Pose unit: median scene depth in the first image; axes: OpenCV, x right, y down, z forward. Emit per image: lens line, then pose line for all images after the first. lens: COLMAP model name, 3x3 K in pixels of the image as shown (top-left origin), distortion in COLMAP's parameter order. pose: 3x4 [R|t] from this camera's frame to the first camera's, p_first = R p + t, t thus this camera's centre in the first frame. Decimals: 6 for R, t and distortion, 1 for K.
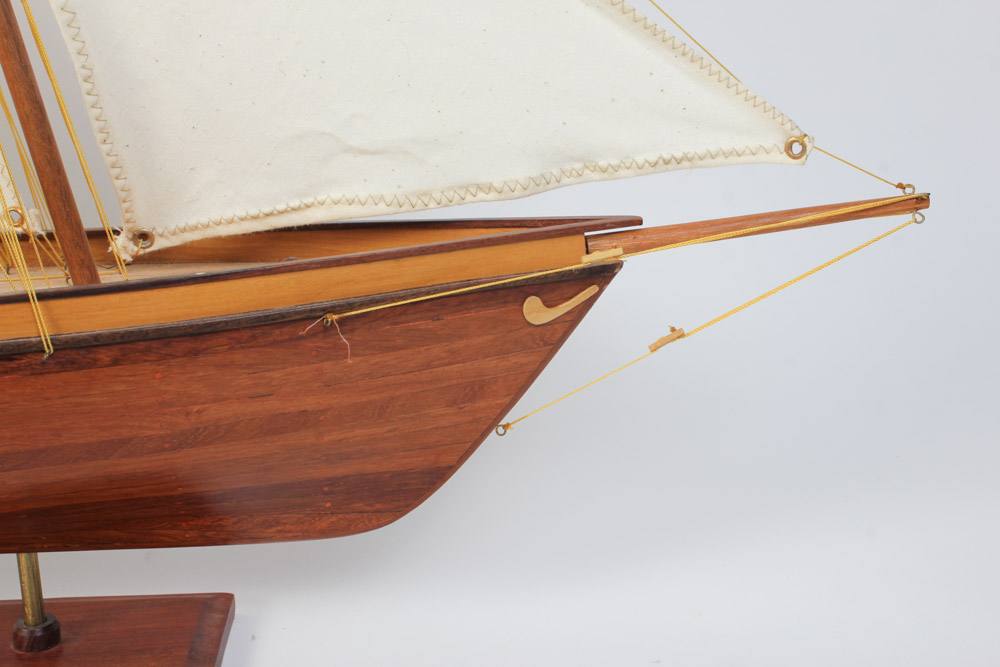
lens RADIAL K [[1440.1, 0, 496.4], [0, 1440.1, 333.2], [0, 0, 1]] dist [-0.041359, 0.000000]
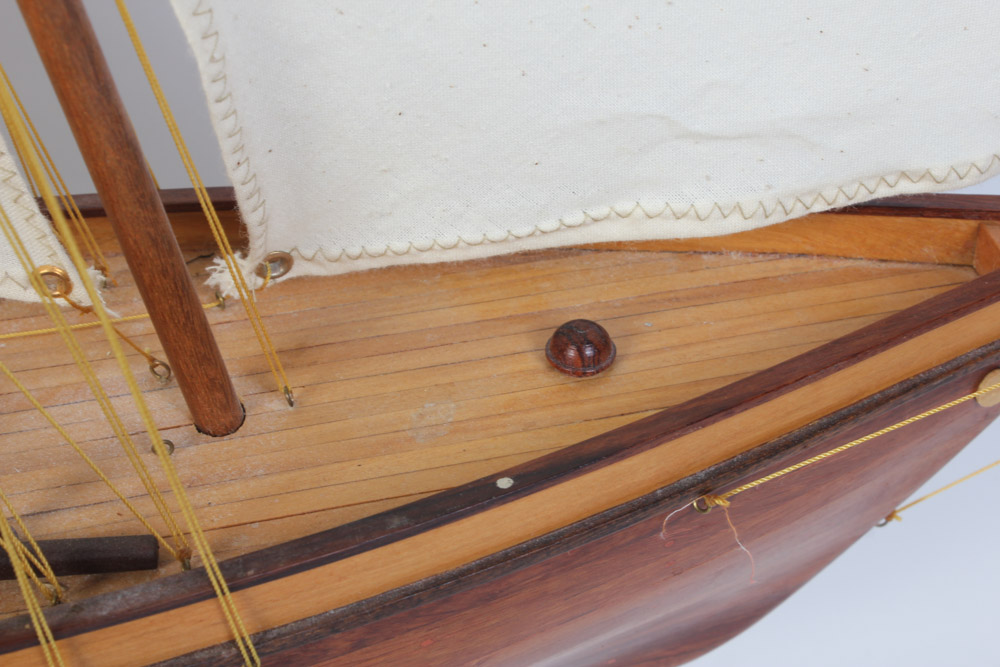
lens RADIAL K [[1843.9, 0, 495.7], [0, 1843.9, 339.1], [0, 0, 1]] dist [-0.000821, 0.000000]
pose [[0.986594, -0.071692, 0.146605, -0.277038], [0.004105, 0.908959, 0.416866, -0.341964], [-0.163144, -0.410675, 0.897067, 0.363393]]
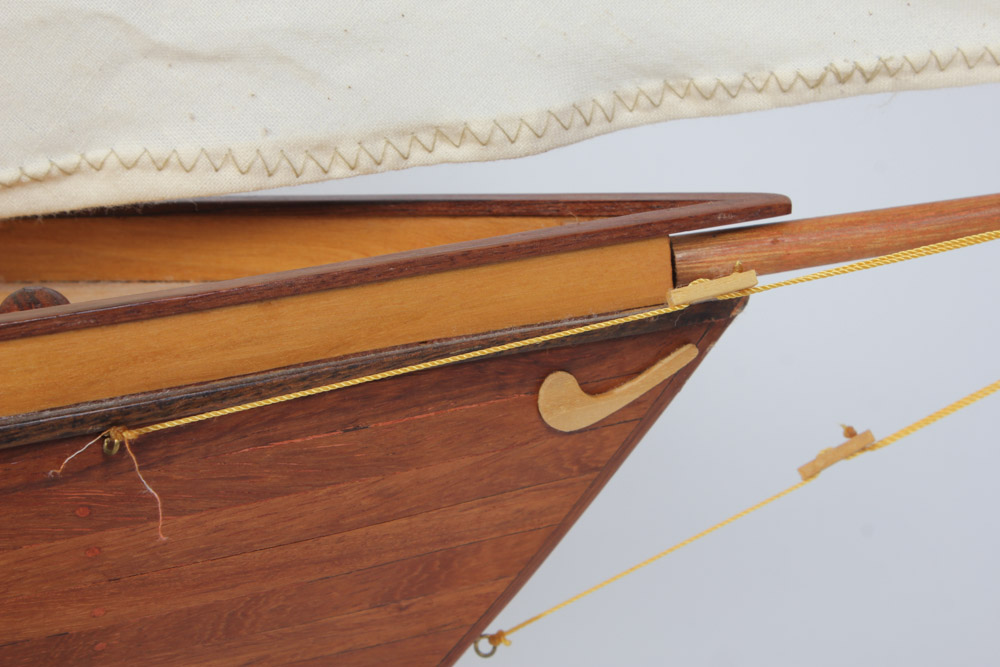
lens RADIAL K [[2306.1, 0, 499.1], [0, 2306.1, 342.1], [0, 0, 1]] dist [0.068896, 0.000000]
pose [[0.998855, -0.004000, 0.047667, -0.028744], [0.002386, 0.999423, 0.033878, -0.059383], [-0.047775, -0.033725, 0.998289, 0.256474]]
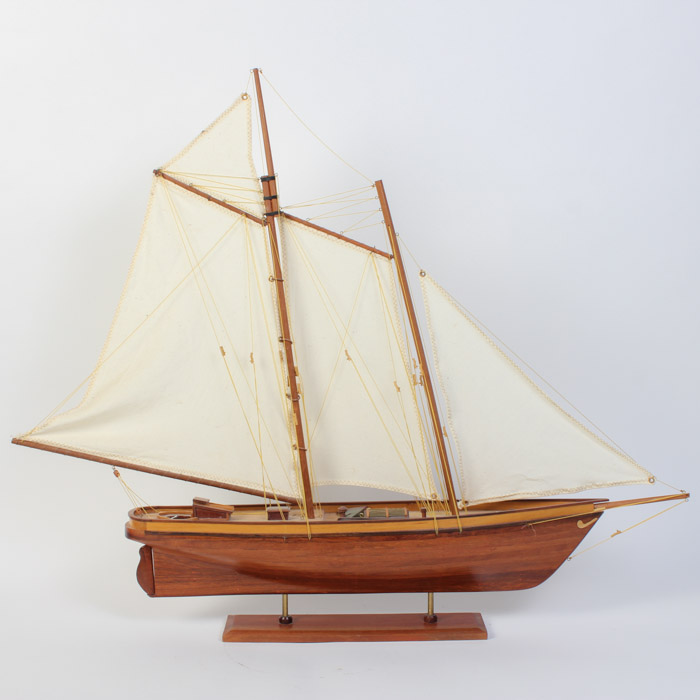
lens RADIAL K [[1220.4, 0, 333.0], [0, 1220.4, 355.7], [0, 0, 1]] dist [-0.070523, 0.000000]
pose [[0.998437, 0.010711, -0.054858, -0.425449], [-0.021094, 0.981098, -0.192358, 0.166946], [0.051761, 0.193214, 0.979790, -2.081071]]
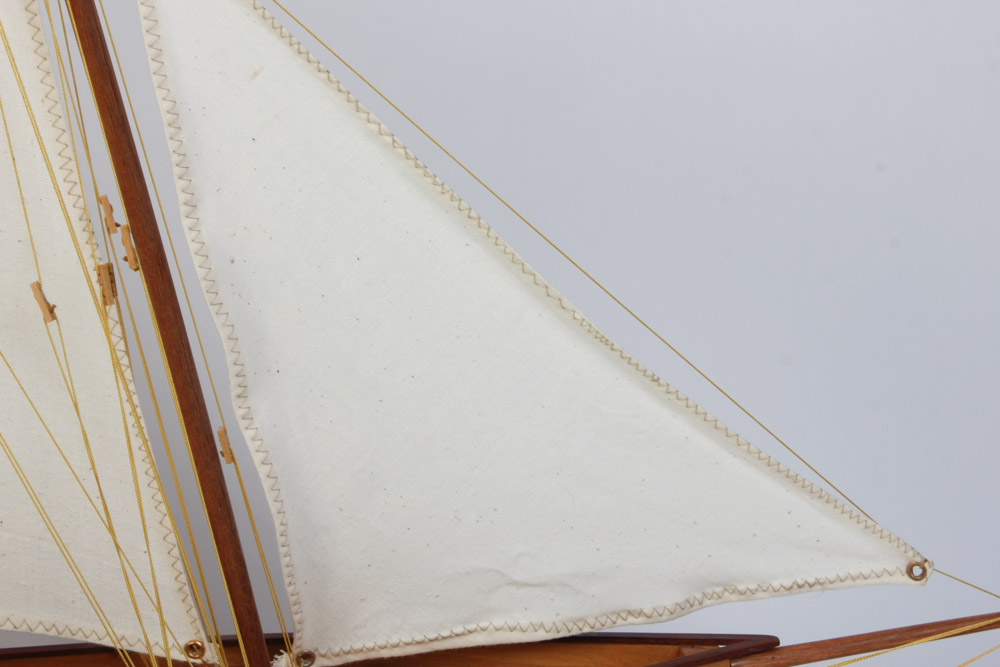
lens RADIAL K [[2306.1, 0, 493.2], [0, 2306.1, 337.8], [0, 0, 1]] dist [0.068896, 0.000000]
pose [[0.994005, -0.006501, 0.109145, -0.302449], [0.007537, 0.999930, -0.009081, -0.293449], [-0.109078, 0.009849, 0.993984, -0.713844]]
